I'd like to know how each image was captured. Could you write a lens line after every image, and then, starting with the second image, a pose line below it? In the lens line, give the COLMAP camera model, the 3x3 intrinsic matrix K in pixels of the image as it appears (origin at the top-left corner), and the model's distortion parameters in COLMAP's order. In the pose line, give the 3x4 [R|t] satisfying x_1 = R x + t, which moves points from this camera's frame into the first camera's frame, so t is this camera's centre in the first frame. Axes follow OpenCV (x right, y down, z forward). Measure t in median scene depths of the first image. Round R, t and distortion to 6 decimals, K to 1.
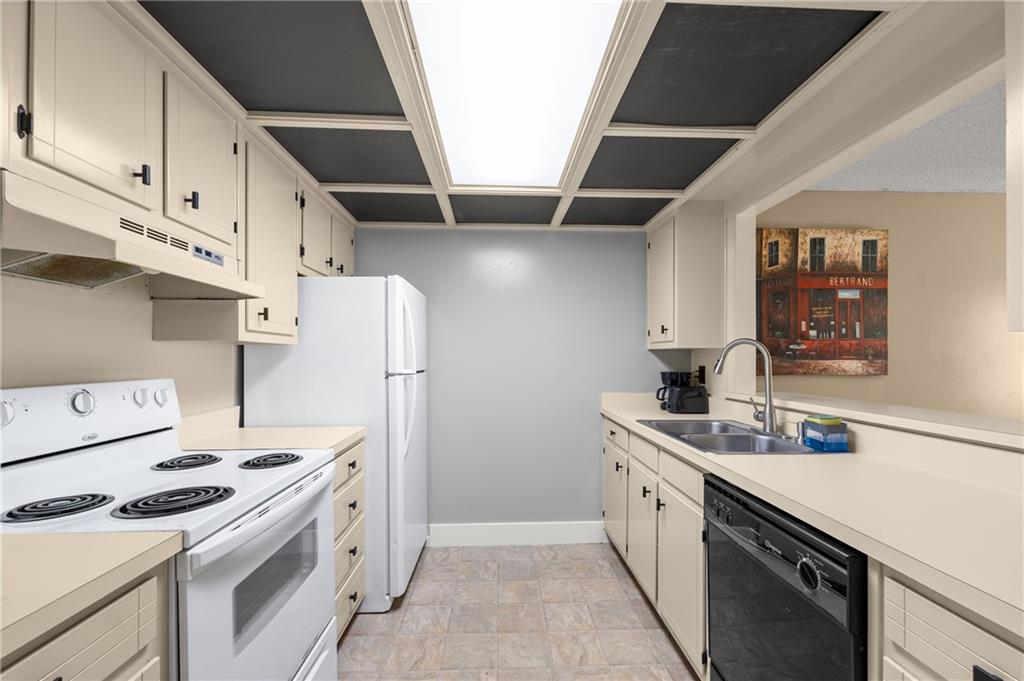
lens RADIAL K [[422.9, 0, 516.1], [0, 422.9, 345.7], [0, 0, 1]] dist [-0.001584, -0.000055]
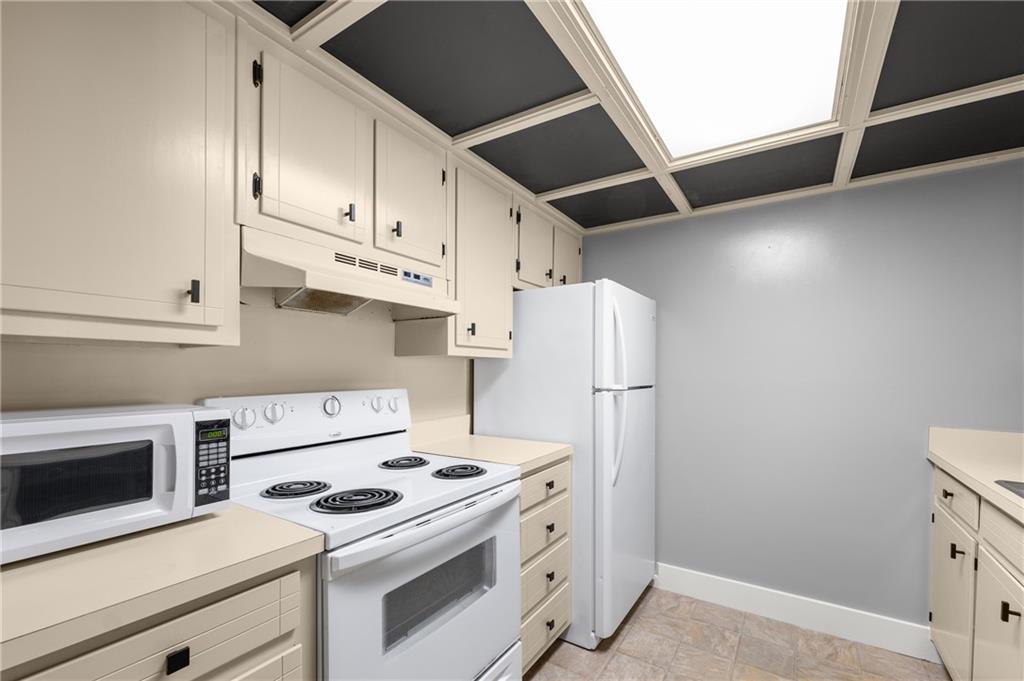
lens RADIAL K [[434.5, 0, 515.7], [0, 434.5, 368.6], [0, 0, 1]] dist [0.001503, 0.000120]
pose [[0.820321, 0.001159, -0.571902, 0.118514], [0.012631, 0.999717, 0.020144, 0.002195], [0.571764, -0.023748, 0.820074, 0.189589]]
